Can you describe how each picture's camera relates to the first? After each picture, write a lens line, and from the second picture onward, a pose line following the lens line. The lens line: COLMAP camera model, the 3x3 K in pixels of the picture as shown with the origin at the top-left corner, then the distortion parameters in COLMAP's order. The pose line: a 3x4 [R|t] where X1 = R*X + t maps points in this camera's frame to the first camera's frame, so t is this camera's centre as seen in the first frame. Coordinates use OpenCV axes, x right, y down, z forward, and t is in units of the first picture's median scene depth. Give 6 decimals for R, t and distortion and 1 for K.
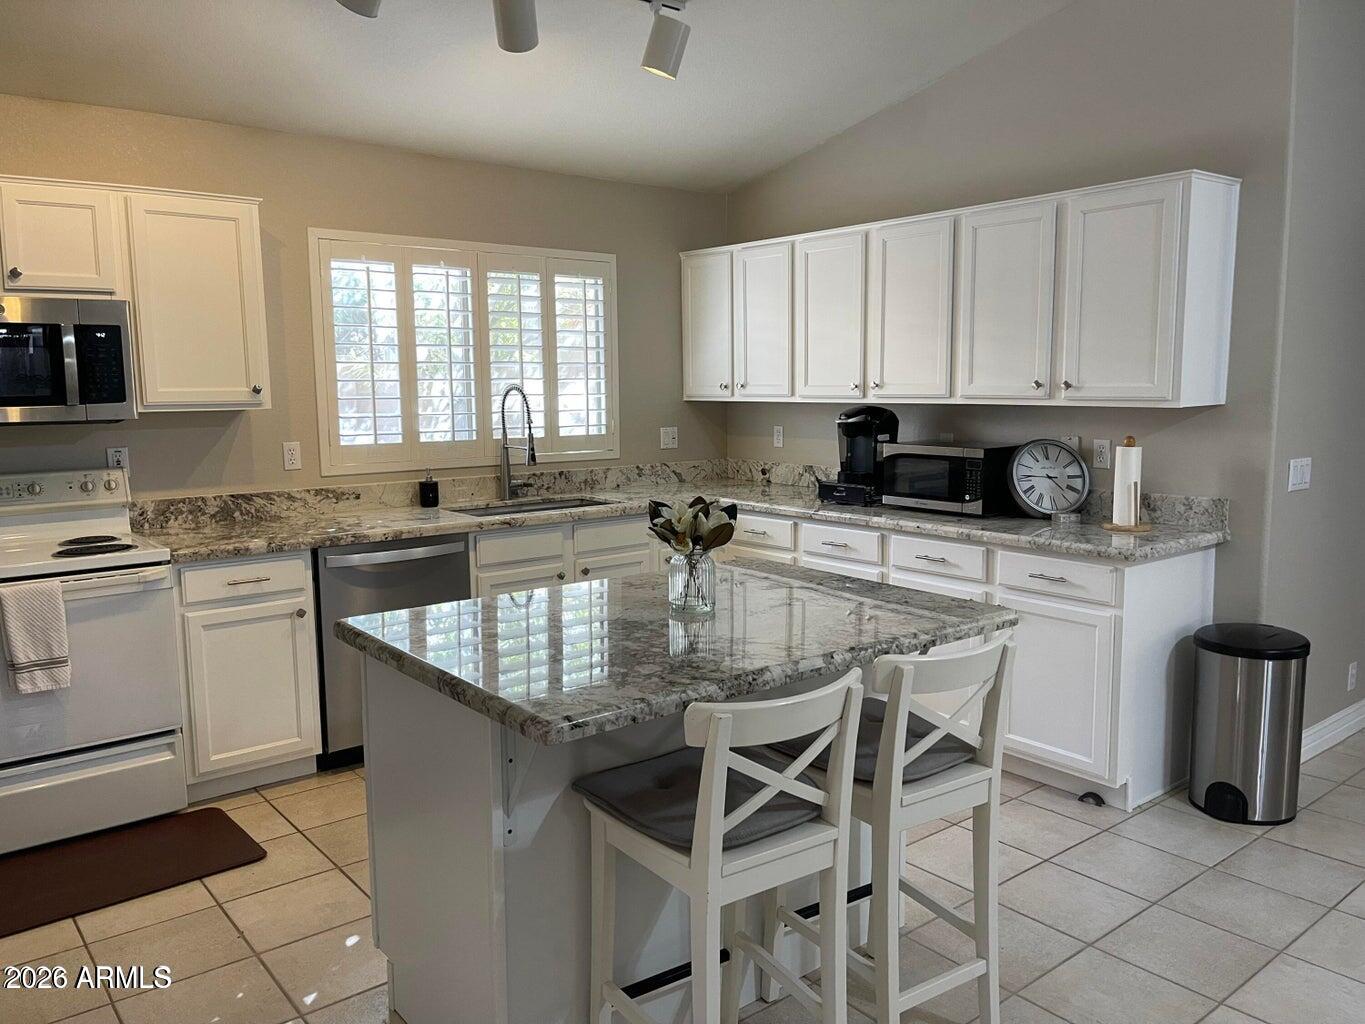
lens RADIAL K [[1035.7, 0, 670.7], [0, 1035.7, 510.1], [0, 0, 1]] dist [0.085305, -0.123864]
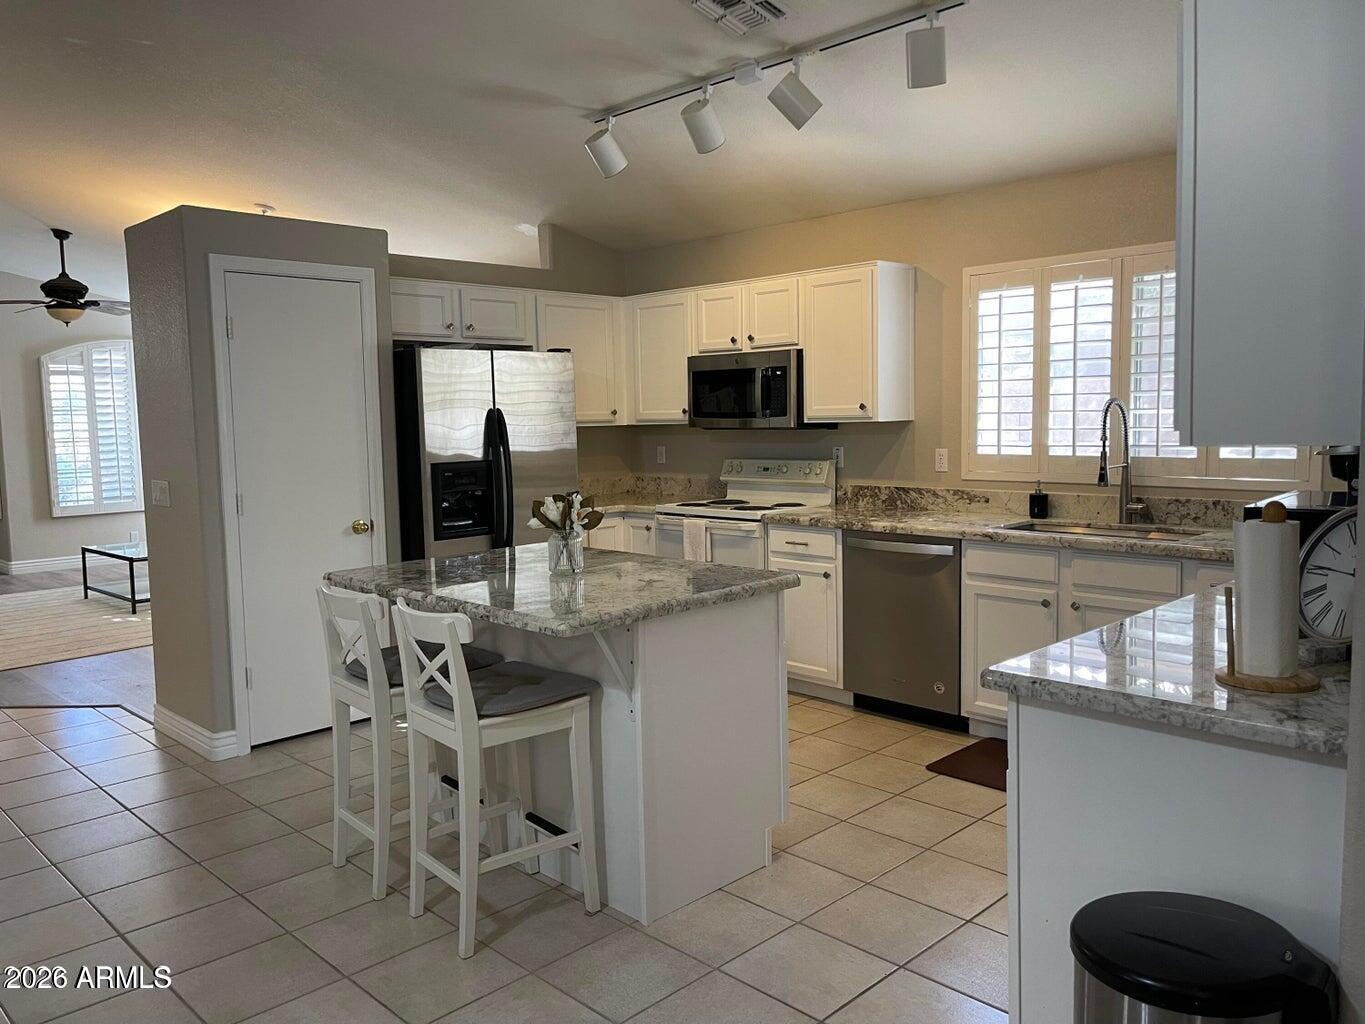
lens RADIAL K [[1035.7, 0, 670.7], [0, 1035.7, 510.1], [0, 0, 1]] dist [0.085305, -0.123864]
pose [[0.105050, 0.102750, -0.989145, 0.799187], [-0.102333, 0.990485, 0.092022, -0.073458], [0.989188, 0.091555, 0.114565, 0.555789]]
